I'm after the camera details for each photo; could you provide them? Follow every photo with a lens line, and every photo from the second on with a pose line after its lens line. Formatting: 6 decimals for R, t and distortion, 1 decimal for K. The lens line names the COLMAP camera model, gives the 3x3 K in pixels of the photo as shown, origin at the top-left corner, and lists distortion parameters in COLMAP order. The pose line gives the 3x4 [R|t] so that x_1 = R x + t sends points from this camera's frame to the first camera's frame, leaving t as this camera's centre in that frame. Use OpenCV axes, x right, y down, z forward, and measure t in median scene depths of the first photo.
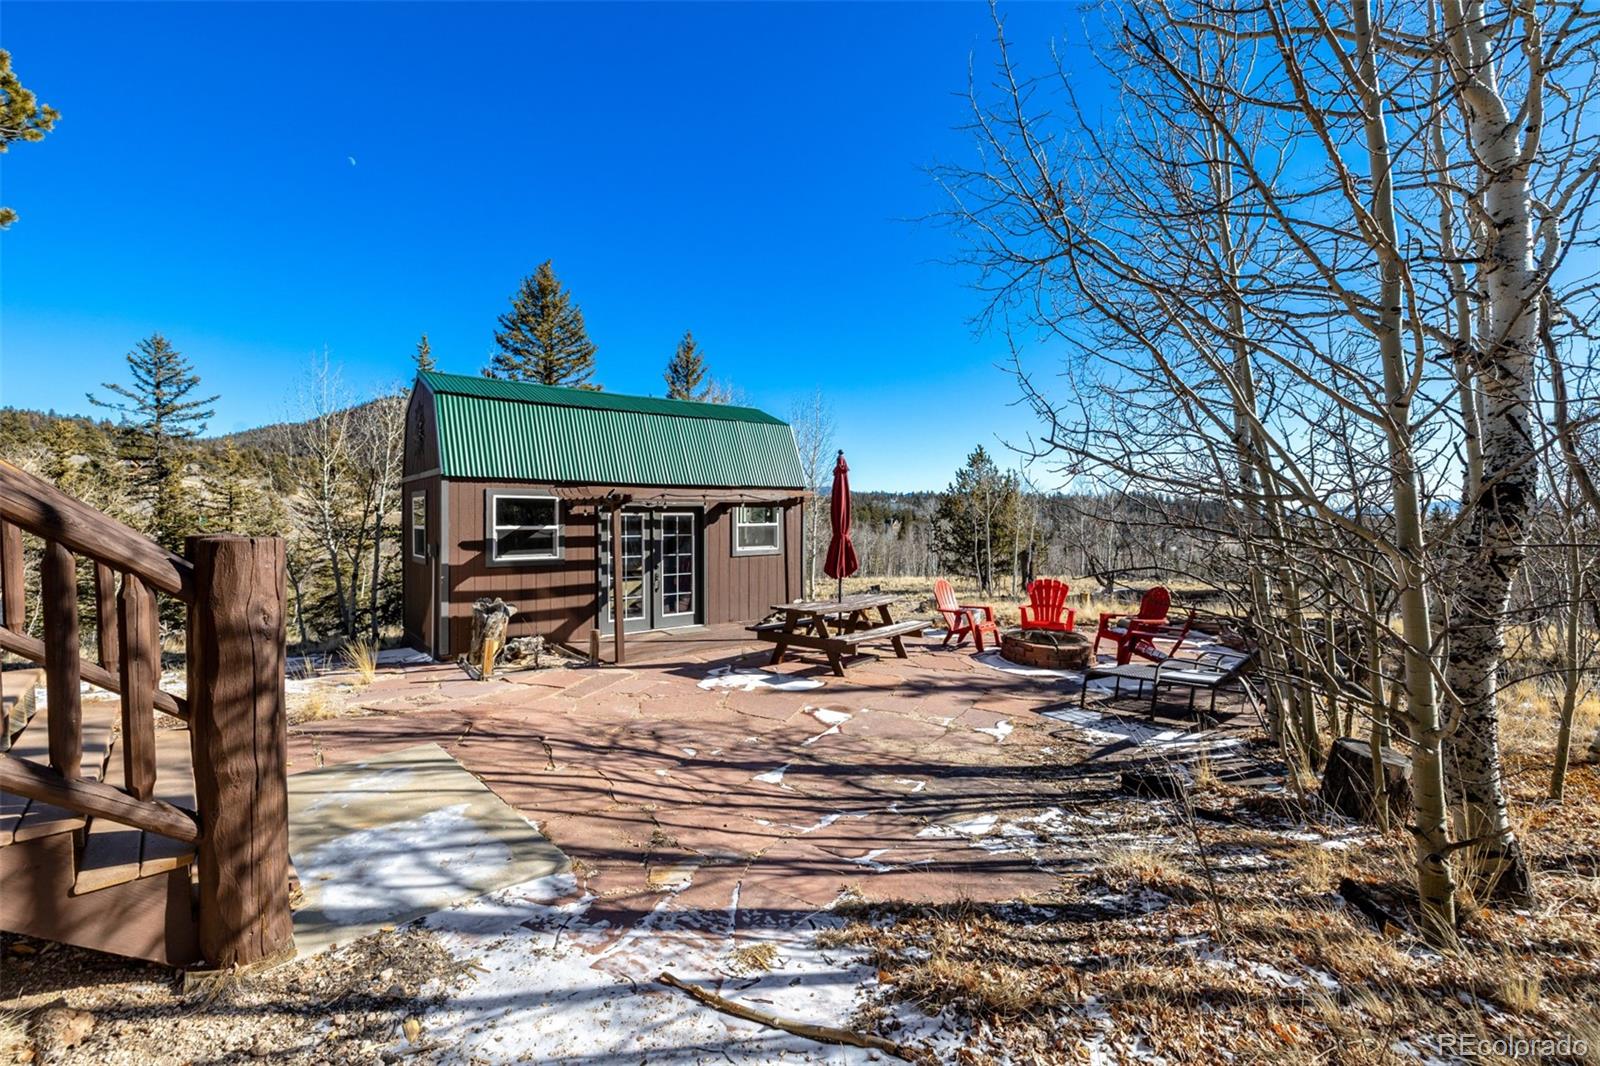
lens RADIAL K [[683.5, 0, 795.6], [0, 683.5, 516.1], [0, 0, 1]] dist [-0.001778, 0.000702]
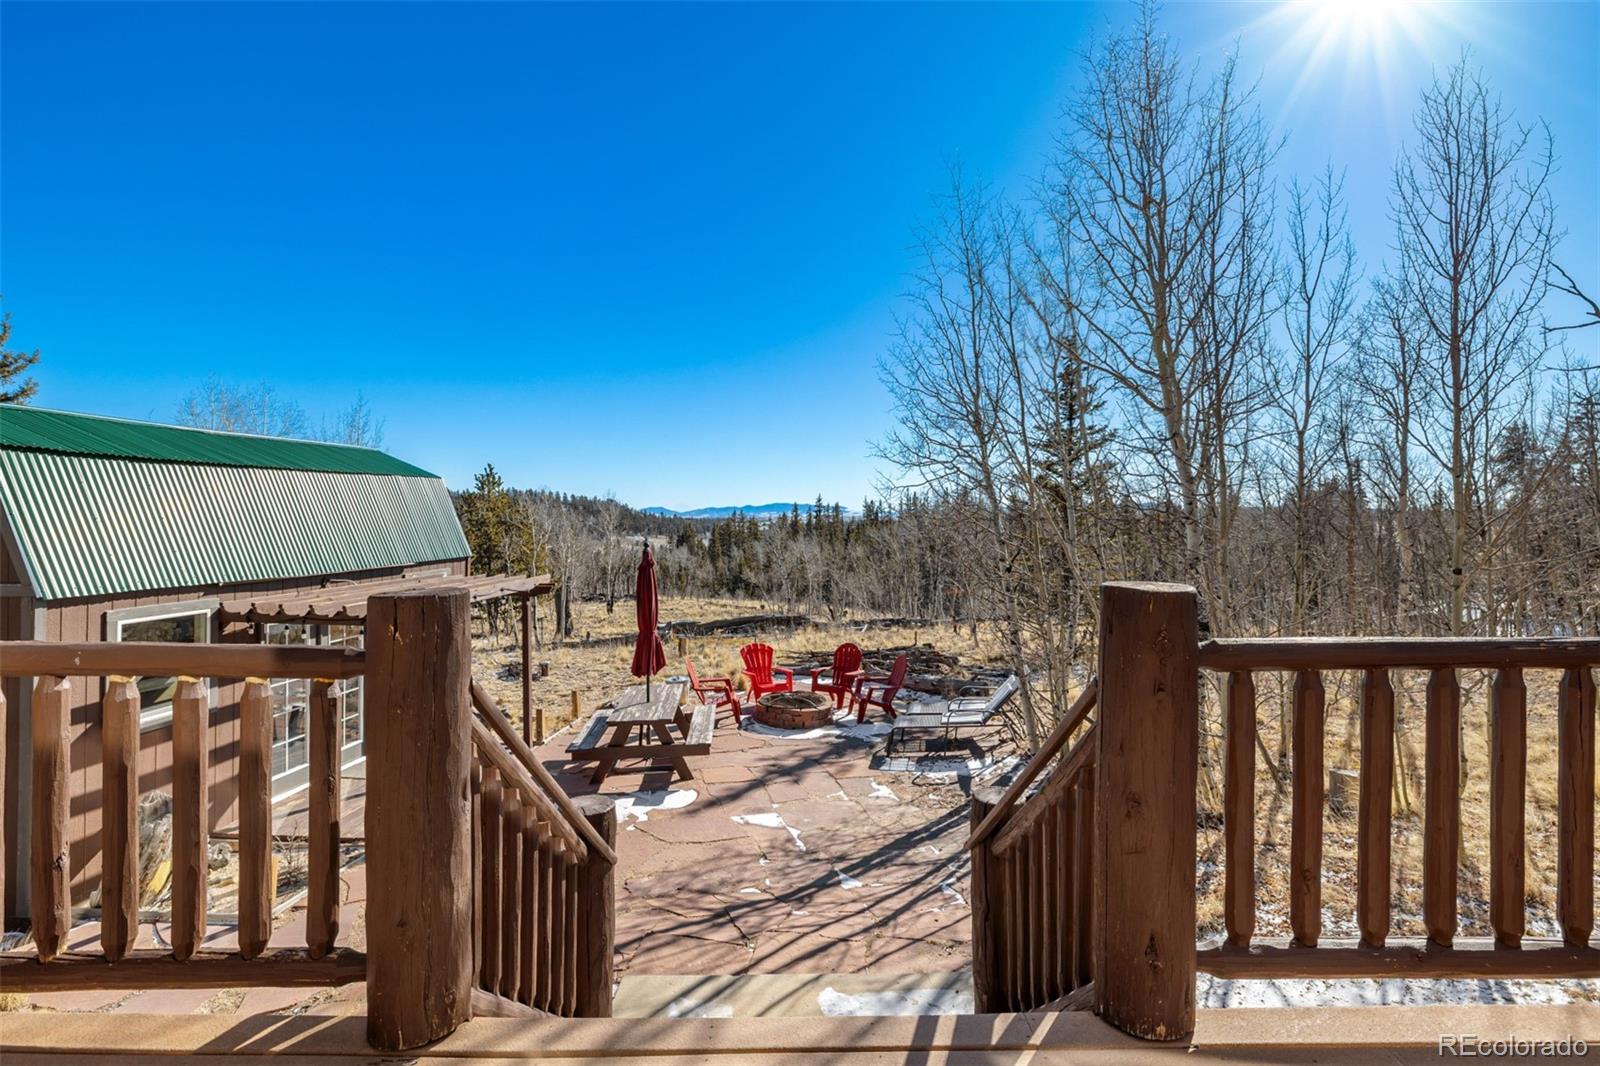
lens RADIAL K [[775.3, 0, 840.2], [0, 775.3, 503.6], [0, 0, 1]] dist [-0.003128, -0.000938]
pose [[0.662161, 0.012363, 0.749260, -0.502312], [-0.001732, 0.999886, -0.014967, -0.119153], [-0.749360, 0.008612, 0.662107, 0.061756]]
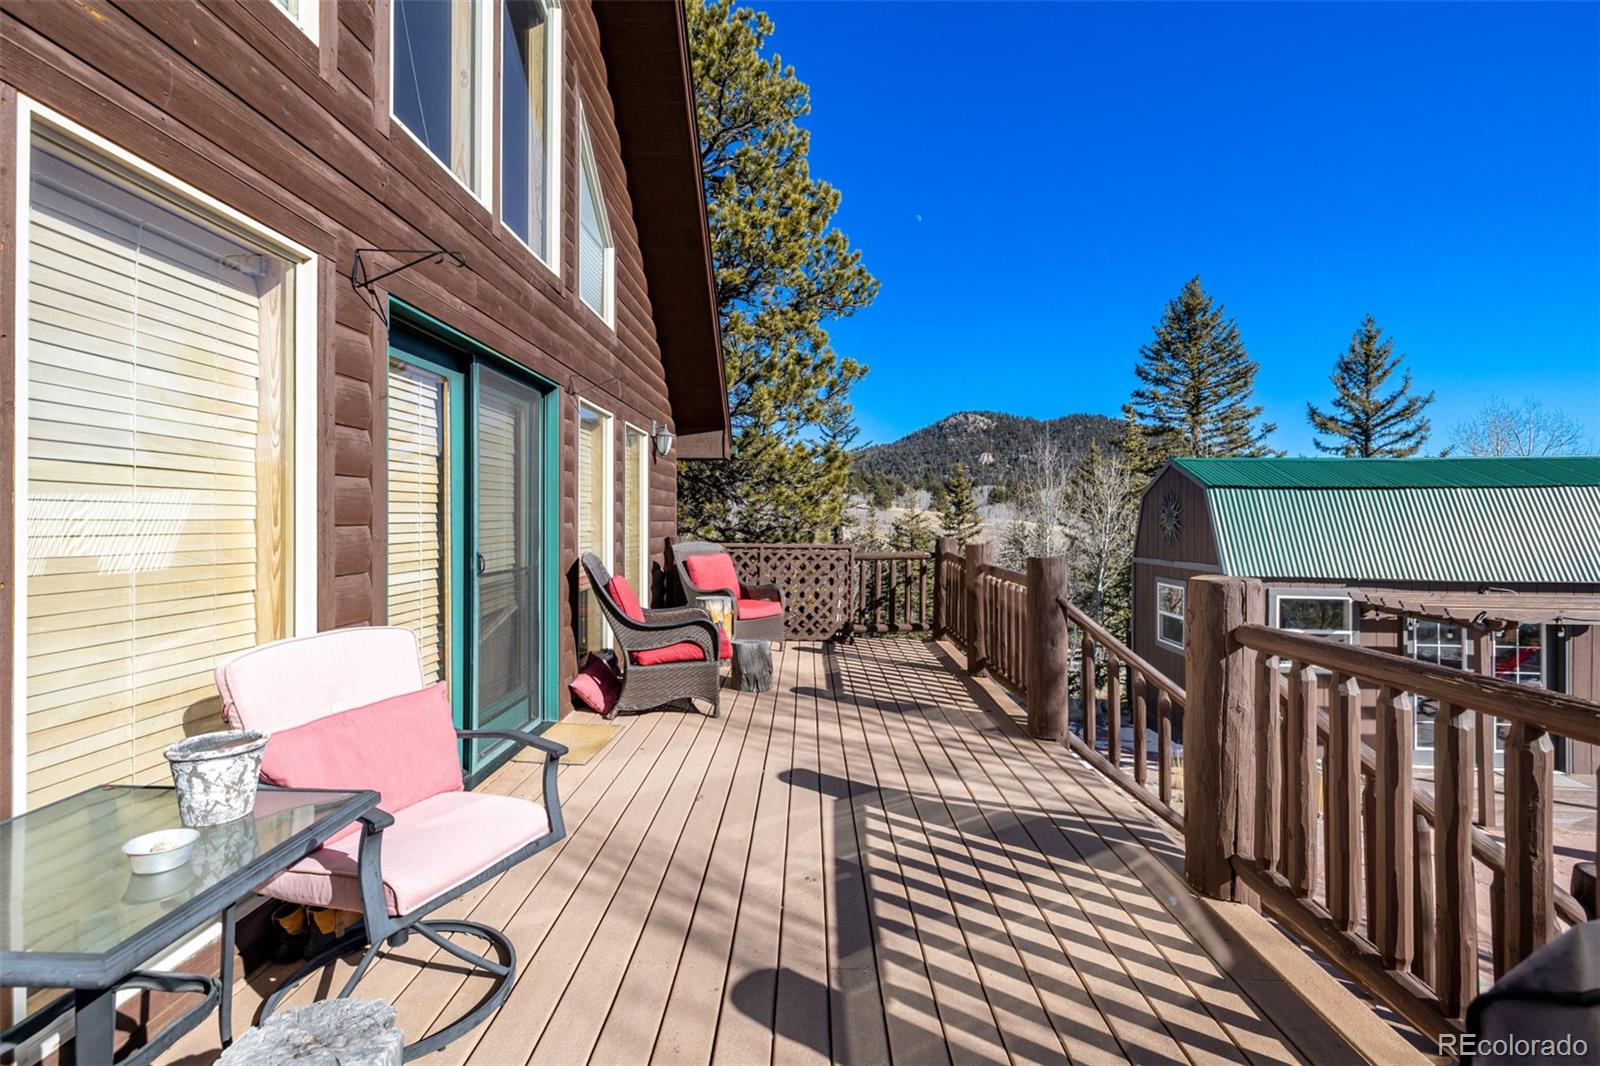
lens RADIAL K [[735.8, 0, 792.3], [0, 735.8, 516.8], [0, 0, 1]] dist [0.013255, 0.000119]
pose [[0.734704, 0.002345, -0.678384, -0.229833], [-0.008081, 0.999953, -0.005295, -0.120385], [0.678340, 0.009372, 0.734688, -0.177478]]
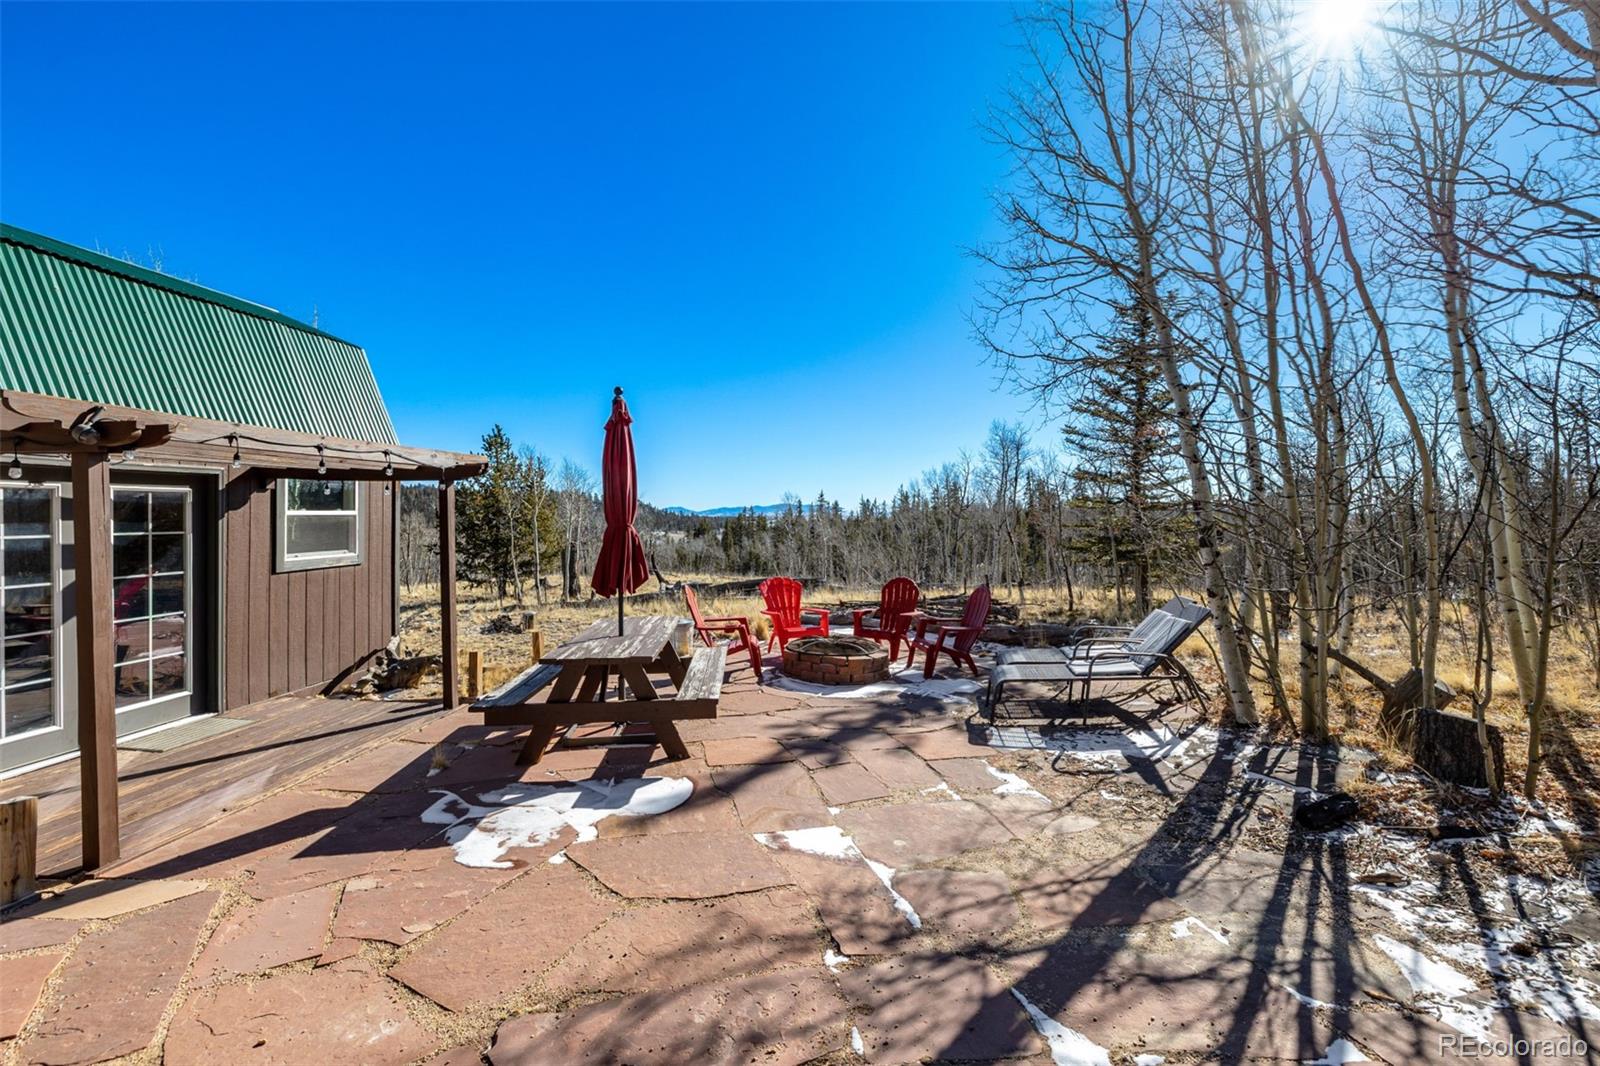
lens RADIAL K [[683.5, 0, 818.9], [0, 683.5, 517.5], [0, 0, 1]] dist [-0.001778, 0.000702]
pose [[0.682404, 0.001046, 0.730974, -0.228953], [-0.004874, 0.999983, 0.003119, 0.015162], [-0.730959, -0.005691, 0.682398, 0.391087]]
